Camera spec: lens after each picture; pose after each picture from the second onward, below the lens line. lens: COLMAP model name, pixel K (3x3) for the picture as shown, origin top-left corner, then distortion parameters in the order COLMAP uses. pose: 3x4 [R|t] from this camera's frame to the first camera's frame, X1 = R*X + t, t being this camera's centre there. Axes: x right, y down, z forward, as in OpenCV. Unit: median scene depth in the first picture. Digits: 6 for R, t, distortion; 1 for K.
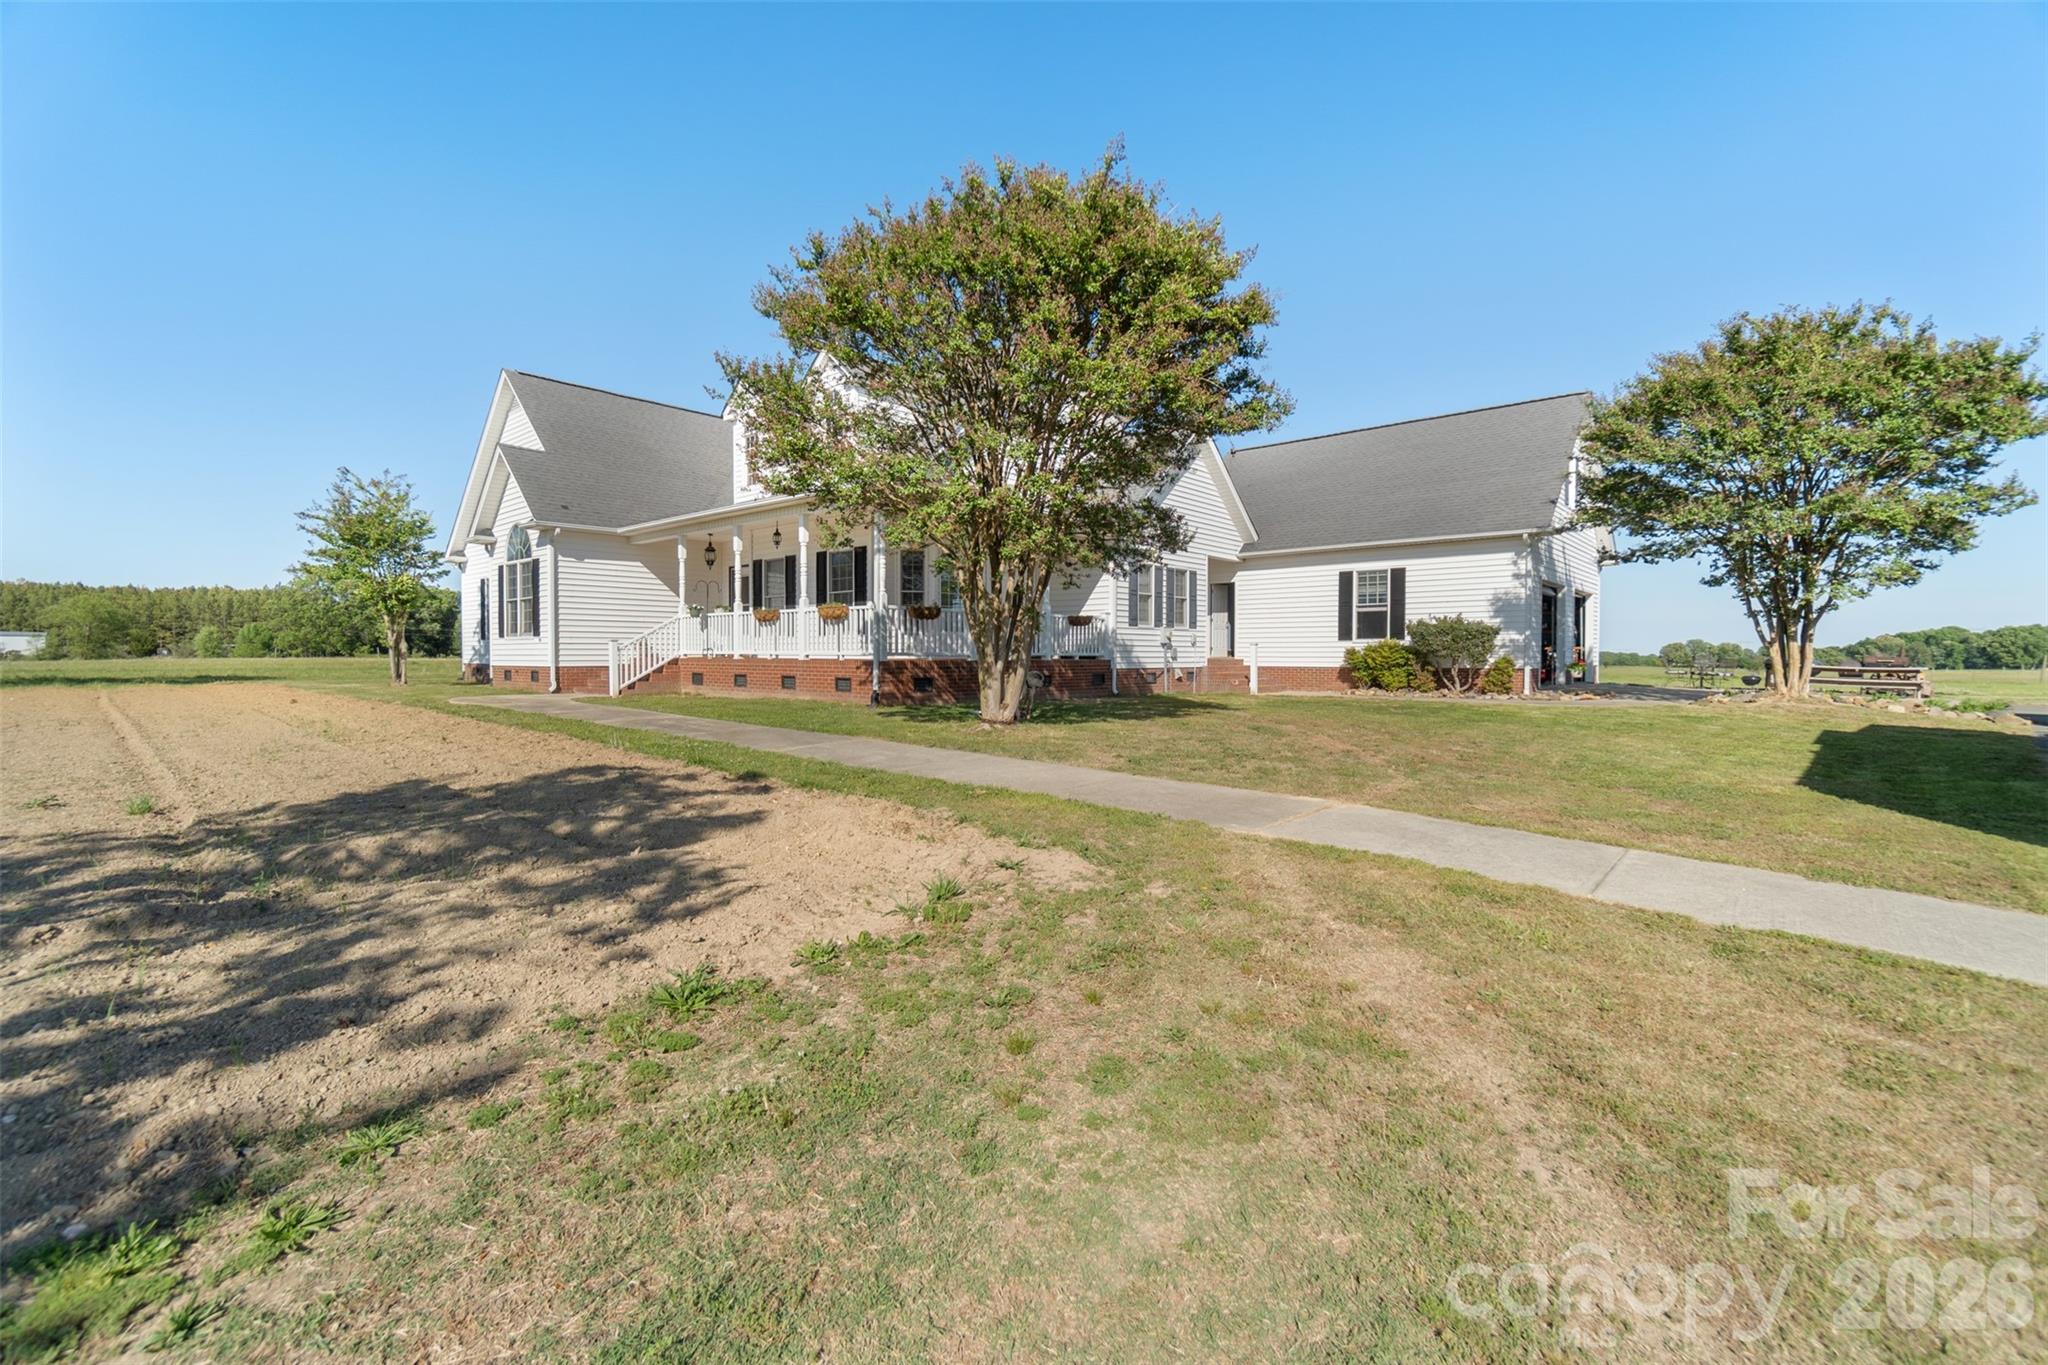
lens RADIAL K [[896.5, 0, 1027.1], [0, 896.5, 682.3], [0, 0, 1]] dist [0.004291, 0.000628]
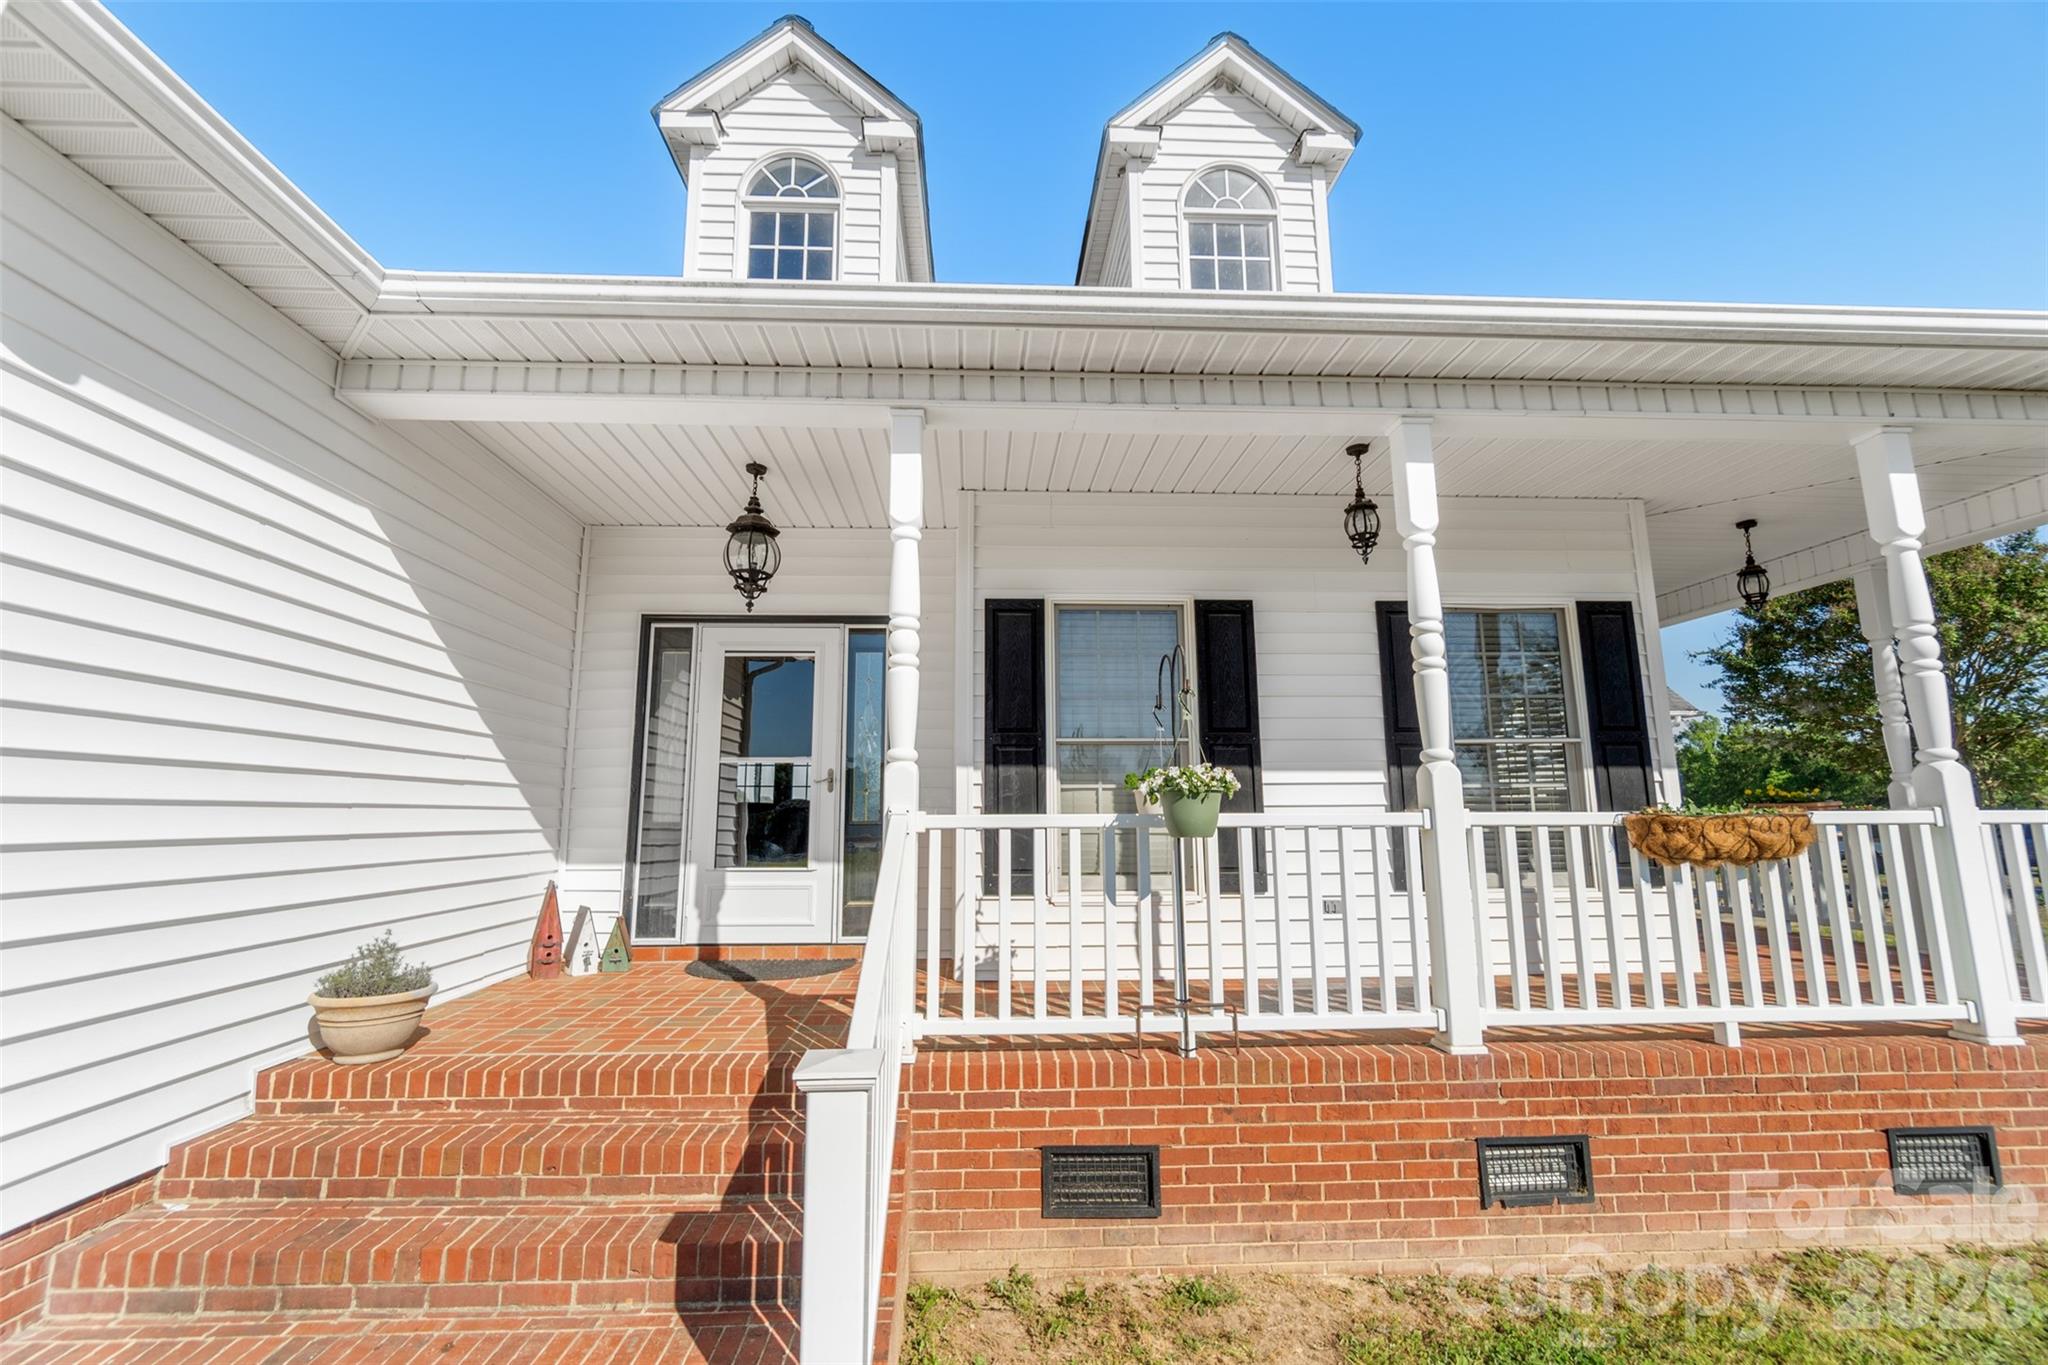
lens RADIAL K [[896.5, 0, 1013.4], [0, 896.5, 676.6], [0, 0, 1]] dist [0.004291, 0.000628]
pose [[0.707535, 0.108753, 0.698260, -0.525325], [0.024101, 0.983799, -0.177646, -0.071461], [-0.706267, 0.142520, 0.693451, 0.886730]]
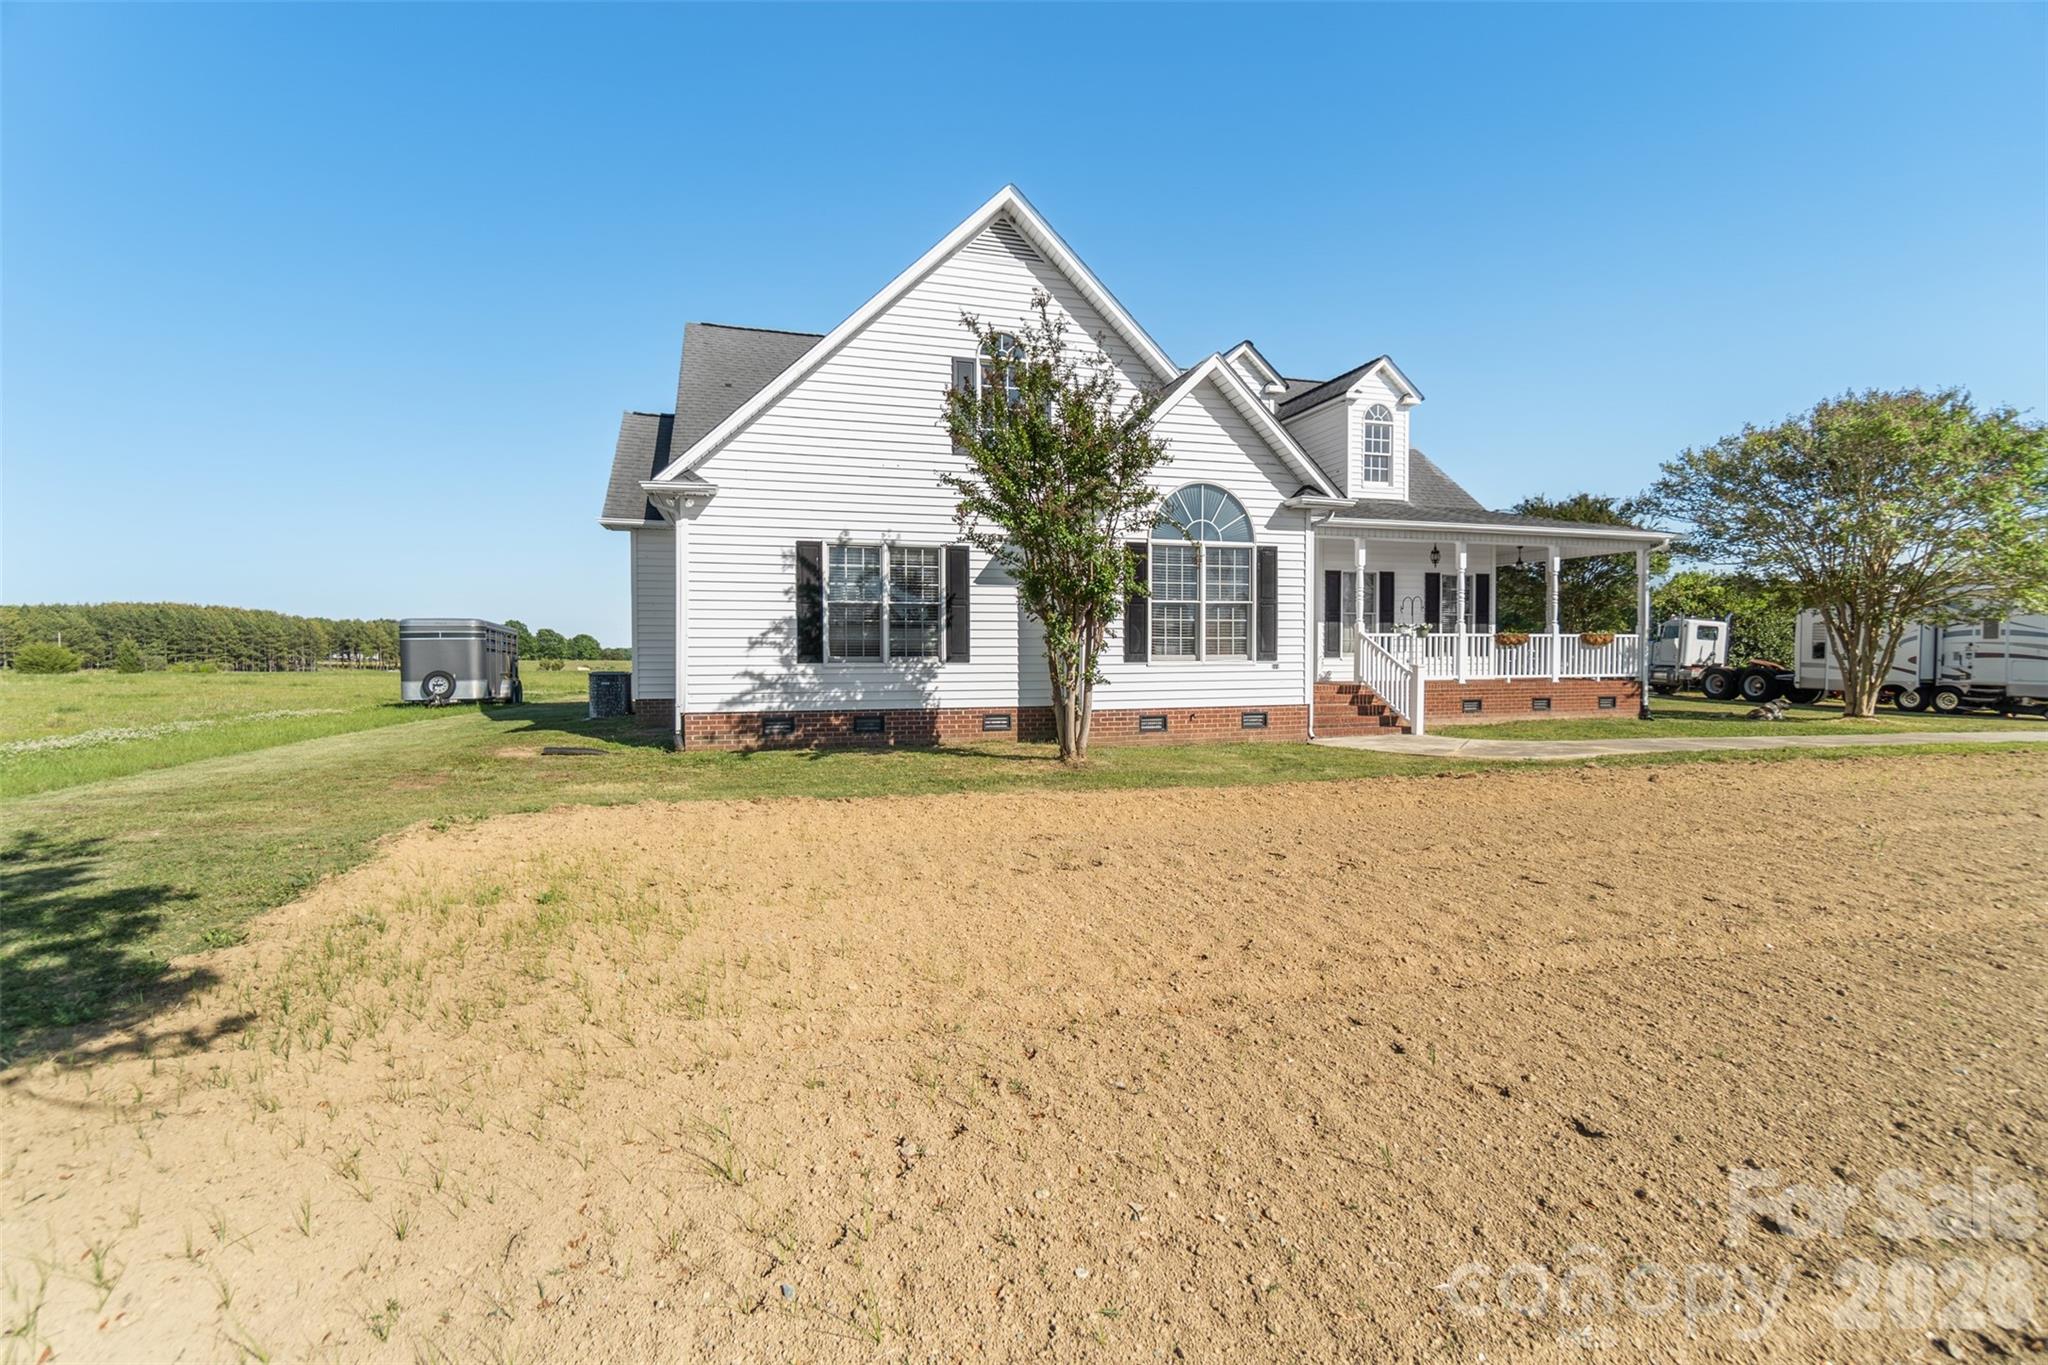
lens RADIAL K [[896.5, 0, 1003.5], [0, 896.5, 689.5], [0, 0, 1]] dist [0.004291, 0.000628]
pose [[0.528677, -0.038879, 0.847932, -1.340529], [0.027152, 0.999214, 0.028887, -0.057601], [-0.848389, 0.007751, 0.529317, 0.874726]]
